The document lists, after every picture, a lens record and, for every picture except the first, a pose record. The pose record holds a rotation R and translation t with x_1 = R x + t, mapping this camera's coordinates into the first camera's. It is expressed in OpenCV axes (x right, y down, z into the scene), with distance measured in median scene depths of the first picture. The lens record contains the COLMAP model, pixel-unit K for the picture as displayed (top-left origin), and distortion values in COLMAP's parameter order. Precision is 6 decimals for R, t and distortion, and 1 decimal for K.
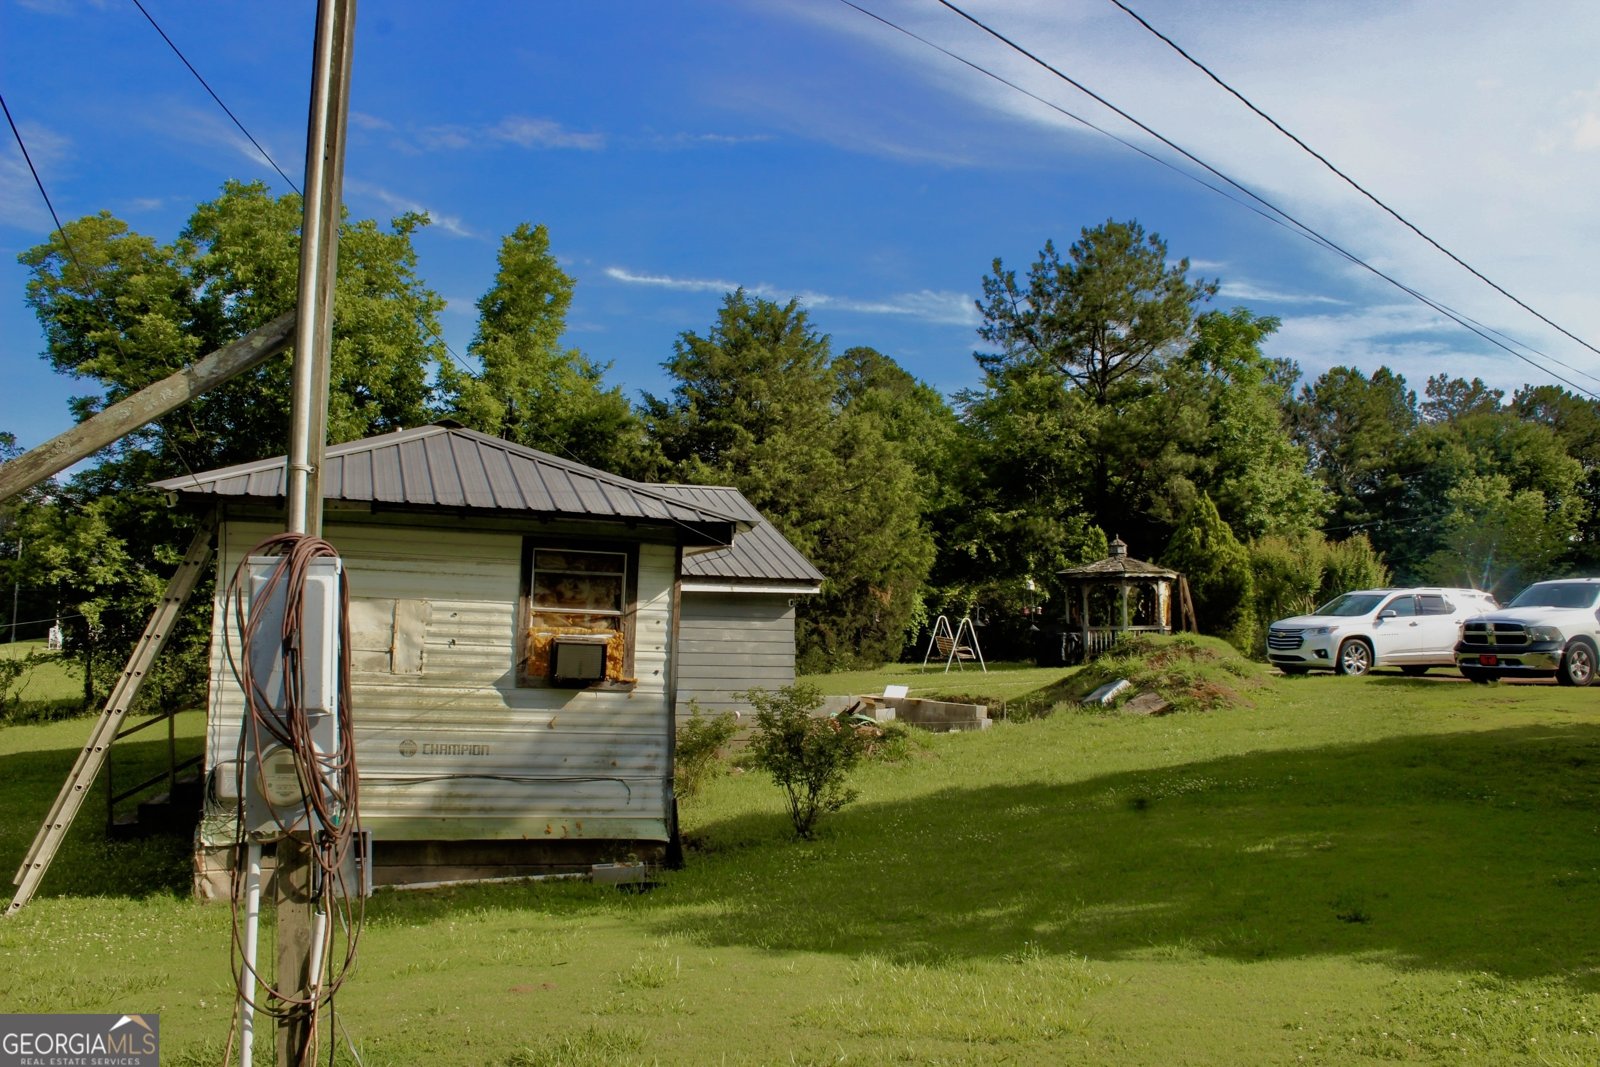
lens RADIAL K [[1332.8, 0, 793.6], [0, 1332.8, 545.8], [0, 0, 1]] dist [-0.169726, 0.150781]
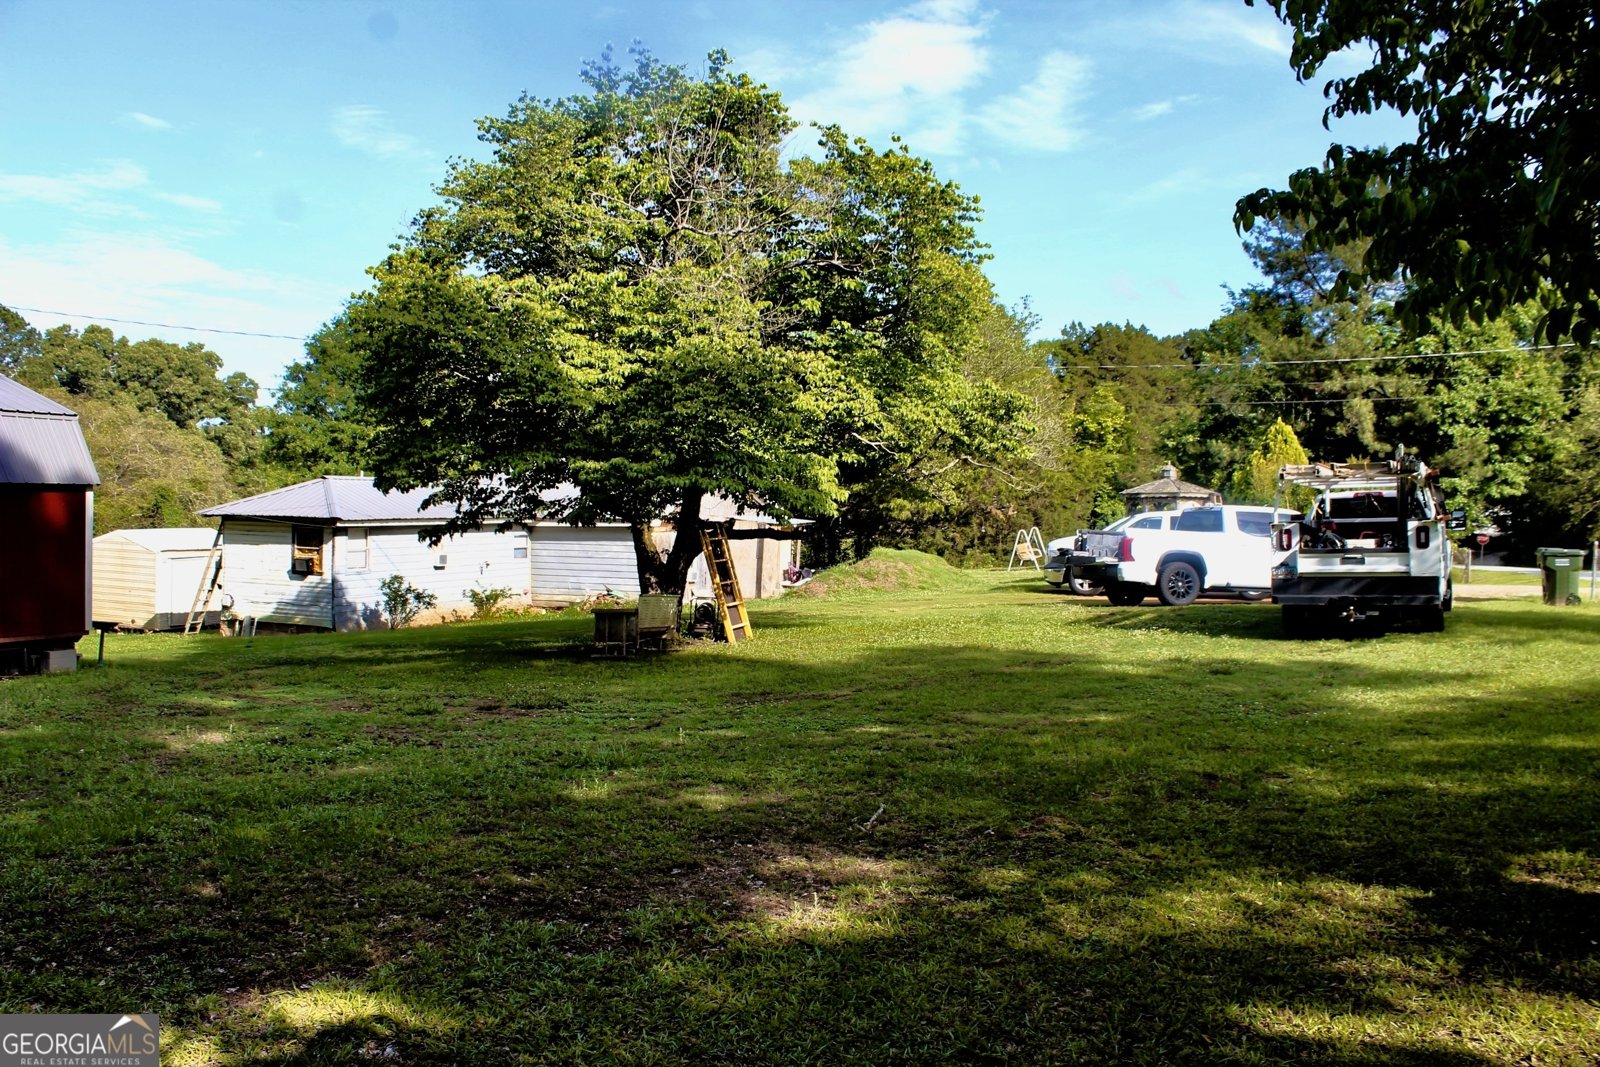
lens RADIAL K [[1332.8, 0, 793.6], [0, 1332.8, 545.8], [0, 0, 1]] dist [-0.169726, 0.150781]
pose [[0.751597, 0.008221, -0.659571, 0.775156], [0.050291, 0.996298, 0.069725, -0.031300], [0.657702, -0.085576, 0.748401, -0.137260]]
